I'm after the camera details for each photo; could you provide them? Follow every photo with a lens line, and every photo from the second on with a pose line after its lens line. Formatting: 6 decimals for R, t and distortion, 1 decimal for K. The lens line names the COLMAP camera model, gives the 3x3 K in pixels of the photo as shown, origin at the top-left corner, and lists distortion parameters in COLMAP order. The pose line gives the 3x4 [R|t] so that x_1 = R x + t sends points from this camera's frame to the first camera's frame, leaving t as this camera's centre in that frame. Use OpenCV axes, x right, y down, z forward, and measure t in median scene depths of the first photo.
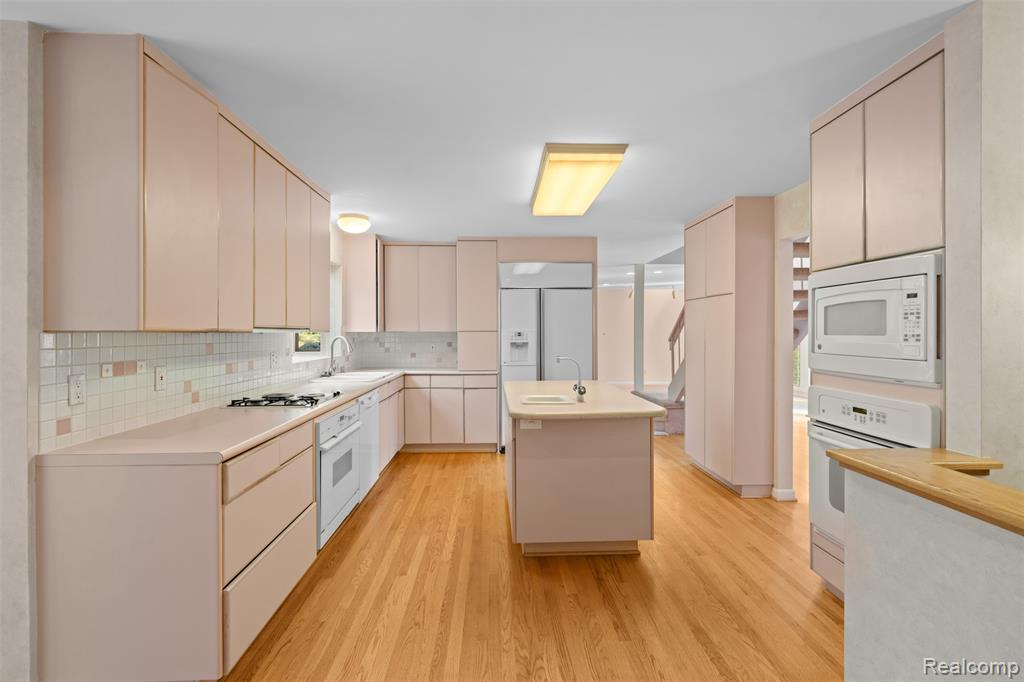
lens RADIAL K [[466.9, 0, 511.0], [0, 466.9, 334.0], [0, 0, 1]] dist [-0.004163, 0.001482]
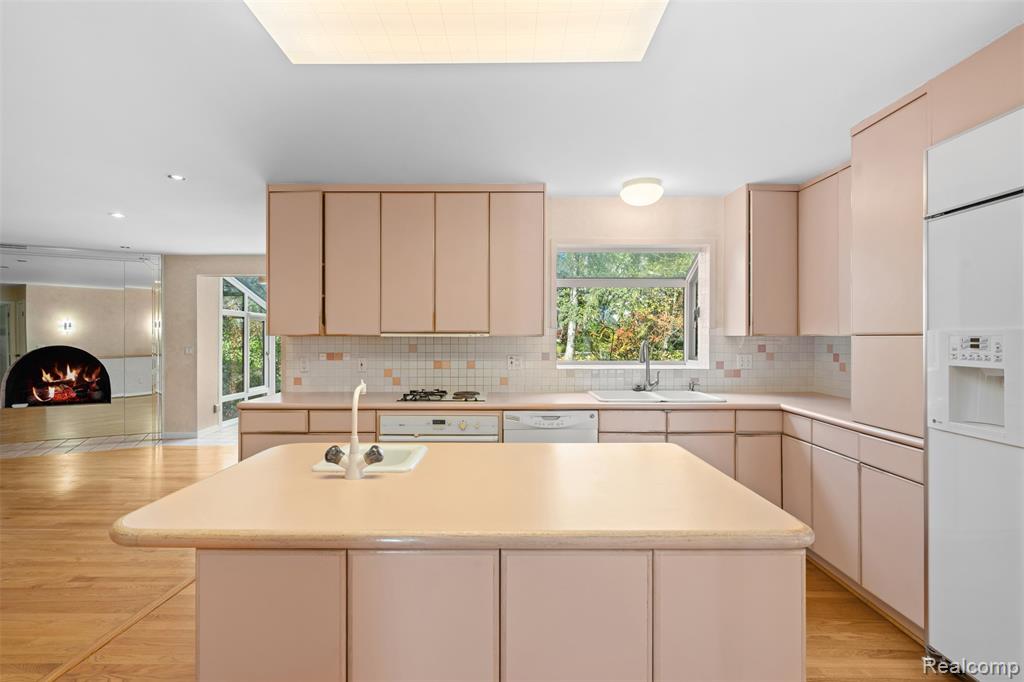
lens RADIAL K [[466.9, 0, 506.1], [0, 466.9, 336.7], [0, 0, 1]] dist [-0.004163, 0.001482]
pose [[-0.042182, 0.003611, -0.999103, 0.739856], [-0.004077, 0.999985, 0.003786, -0.008722], [0.999102, 0.004233, -0.042166, 1.385349]]
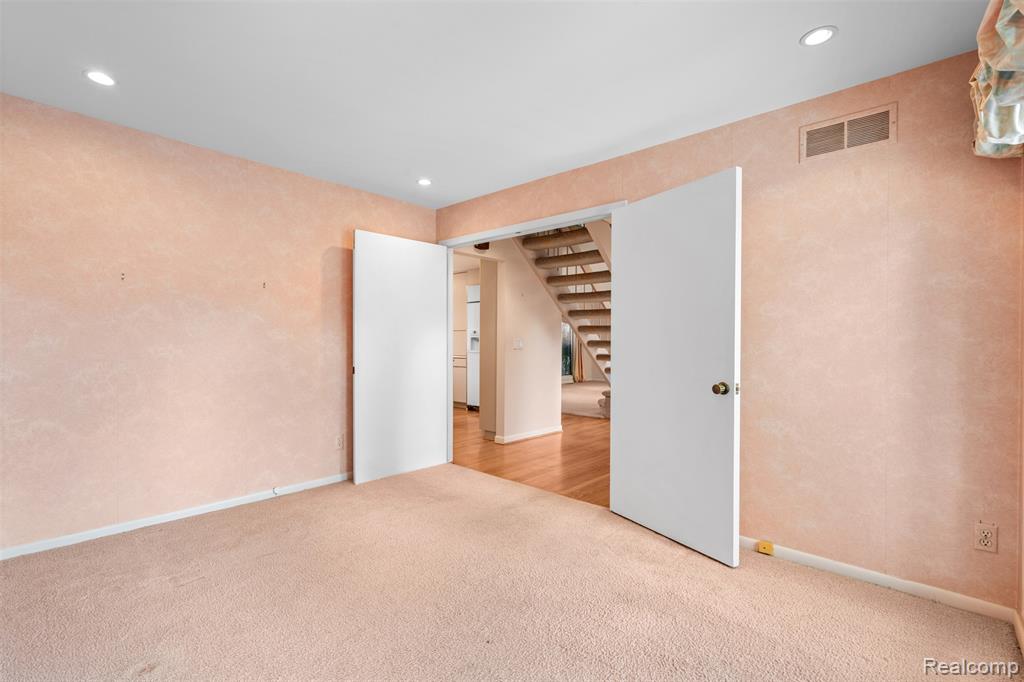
lens RADIAL K [[466.9, 0, 513.7], [0, 466.9, 337.0], [0, 0, 1]] dist [-0.004163, 0.001482]
pose [[0.709256, 0.013801, -0.704816, 2.401828], [-0.005804, 0.999889, 0.013738, -0.012698], [0.704927, -0.005653, 0.709257, 0.023903]]
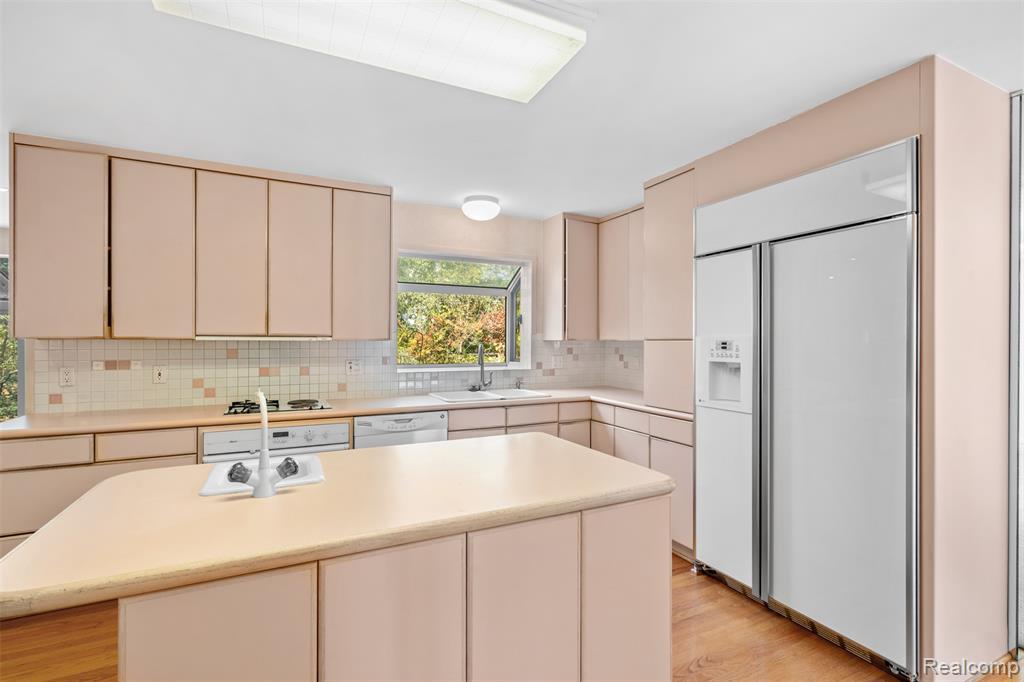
lens RADIAL K [[466.9, 0, 514.1], [0, 466.9, 342.3], [0, 0, 1]] dist [-0.004163, 0.001482]
pose [[0.407361, 0.006605, -0.913243, 0.763534], [-0.007450, 0.999965, 0.003909, -0.007672], [0.913237, 0.005212, 0.407396, 1.220532]]
